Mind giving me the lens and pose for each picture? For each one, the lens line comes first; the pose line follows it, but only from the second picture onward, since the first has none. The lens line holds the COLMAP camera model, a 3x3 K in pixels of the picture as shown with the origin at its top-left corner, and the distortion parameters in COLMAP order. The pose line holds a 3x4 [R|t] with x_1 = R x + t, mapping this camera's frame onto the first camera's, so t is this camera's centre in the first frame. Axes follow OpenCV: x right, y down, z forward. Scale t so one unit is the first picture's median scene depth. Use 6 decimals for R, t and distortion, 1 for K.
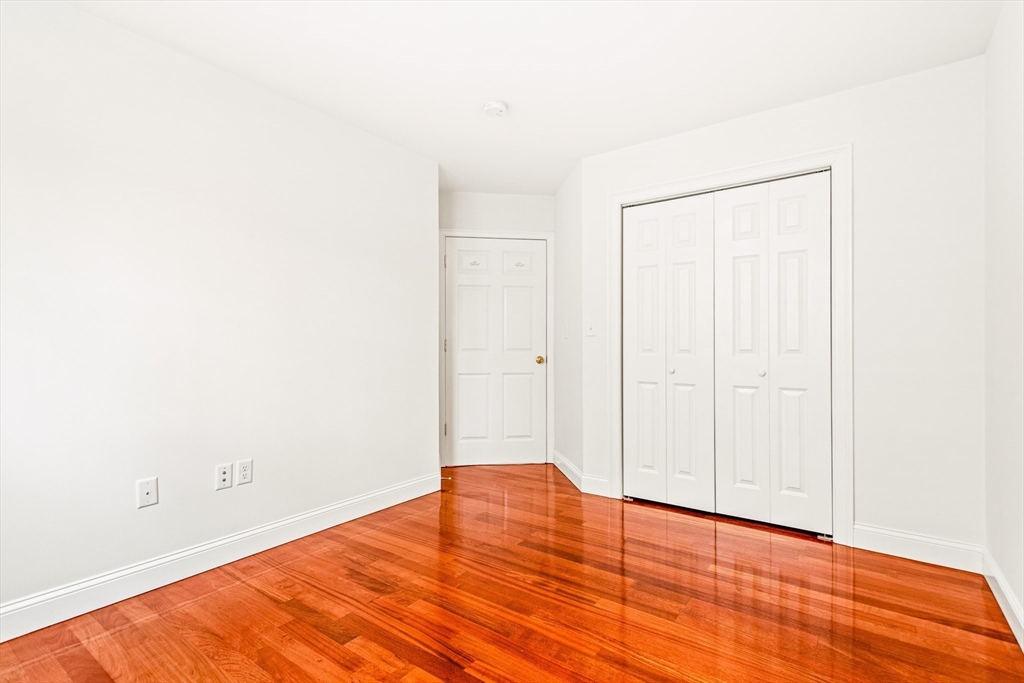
lens RADIAL K [[481.1, 0, 514.8], [0, 481.1, 340.9], [0, 0, 1]] dist [0.016083, -0.000432]
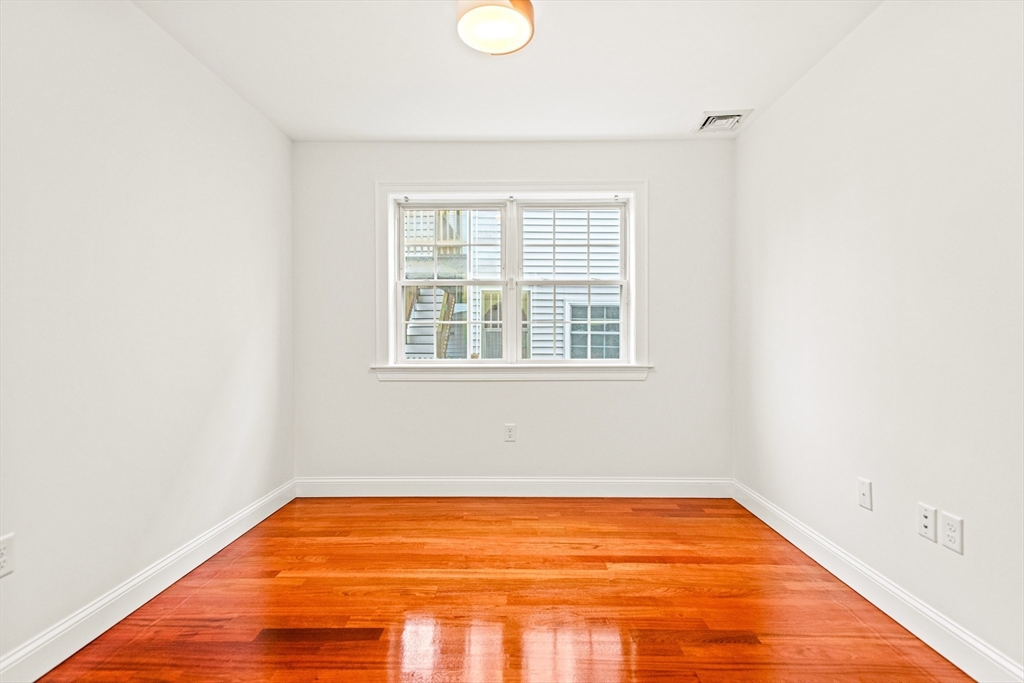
lens RADIAL K [[461.2, 0, 510.4], [0, 461.2, 338.2], [0, 0, 1]] dist [0.000663, -0.000018]
pose [[-0.810523, -0.001629, -0.585704, 0.342884], [0.004564, 0.999948, -0.009096, 0.009332], [0.585689, -0.010045, -0.810474, 1.323846]]
